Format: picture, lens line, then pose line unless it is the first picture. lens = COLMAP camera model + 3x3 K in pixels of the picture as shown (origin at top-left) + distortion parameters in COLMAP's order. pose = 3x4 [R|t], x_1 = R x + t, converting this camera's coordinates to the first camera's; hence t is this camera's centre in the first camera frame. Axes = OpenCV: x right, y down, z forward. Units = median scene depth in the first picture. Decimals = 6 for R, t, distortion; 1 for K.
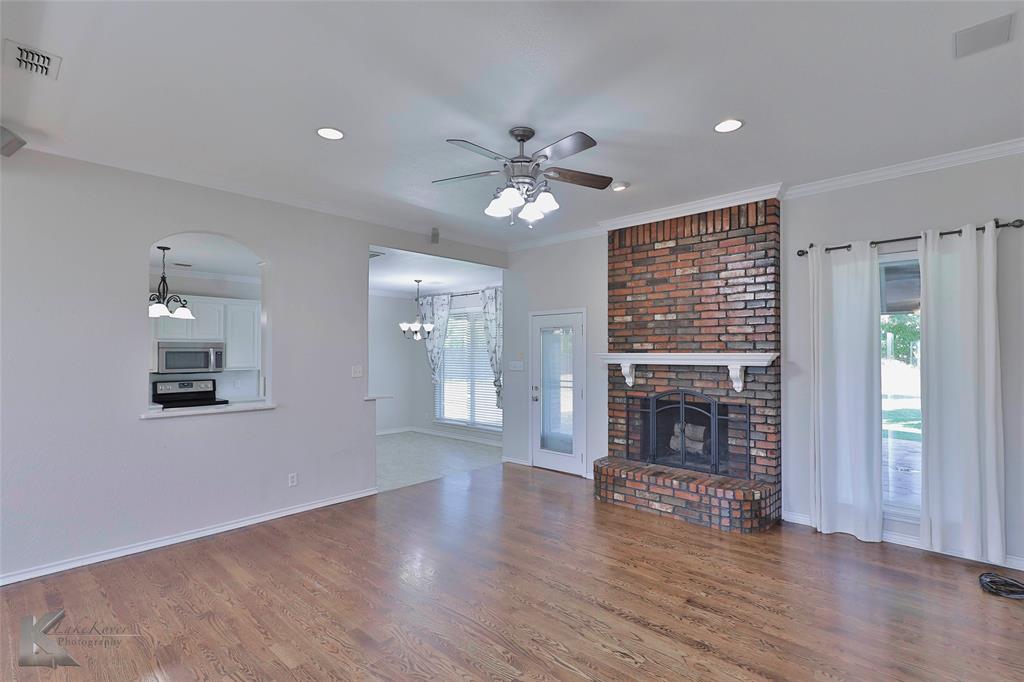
lens RADIAL K [[493.0, 0, 509.2], [0, 493.0, 343.9], [0, 0, 1]] dist [0.021367, 0.000864]
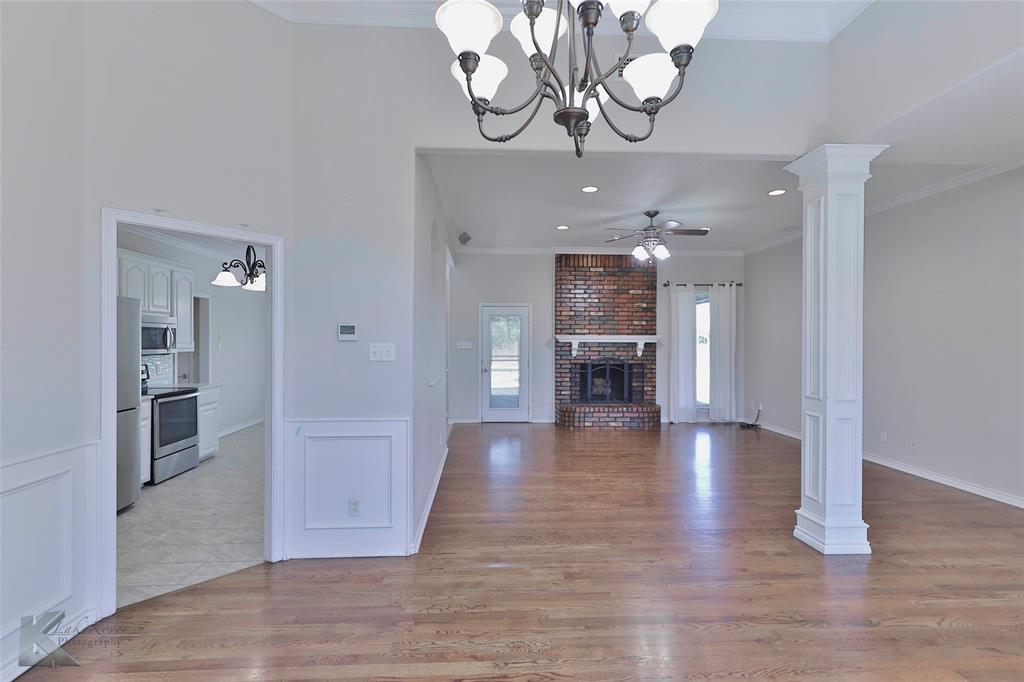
lens RADIAL K [[493.0, 0, 509.2], [0, 493.0, 343.9], [0, 0, 1]] dist [0.021367, 0.000864]
pose [[0.696174, -0.001550, 0.717871, -1.084213], [-0.016636, 0.999694, 0.018291, 0.021543], [-0.717680, -0.024676, 0.695936, 0.067118]]
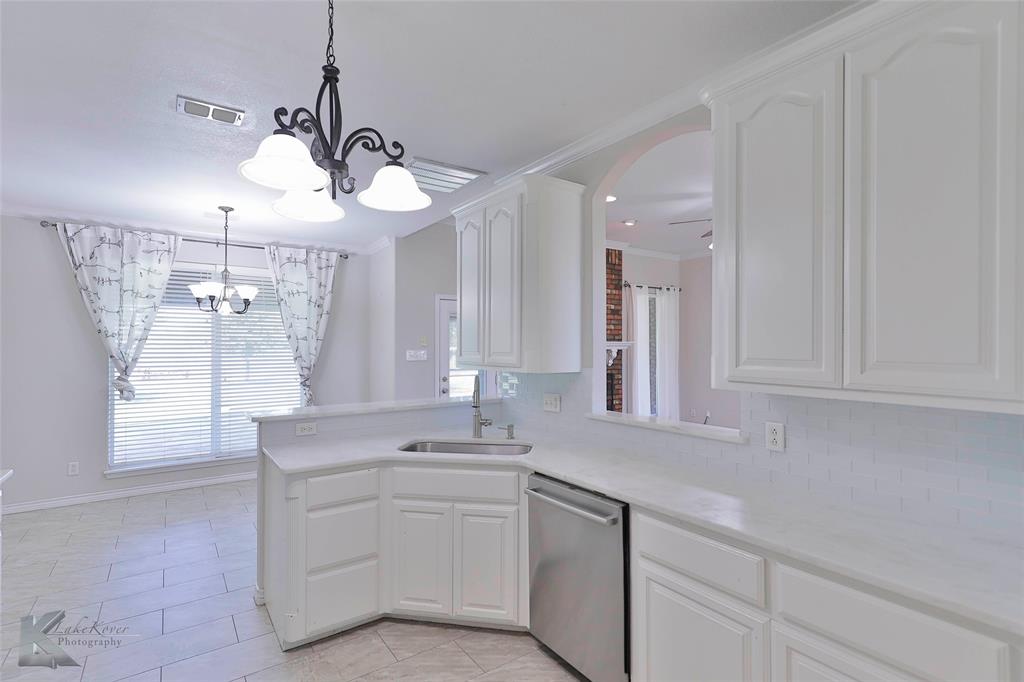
lens RADIAL K [[493.0, 0, 509.2], [0, 493.0, 343.9], [0, 0, 1]] dist [0.021367, 0.000864]
pose [[0.206960, 0.012124, 0.978274, -1.055082], [-0.014257, 0.999854, -0.009375, 0.041486], [-0.978245, -0.012007, 0.207103, 0.903006]]
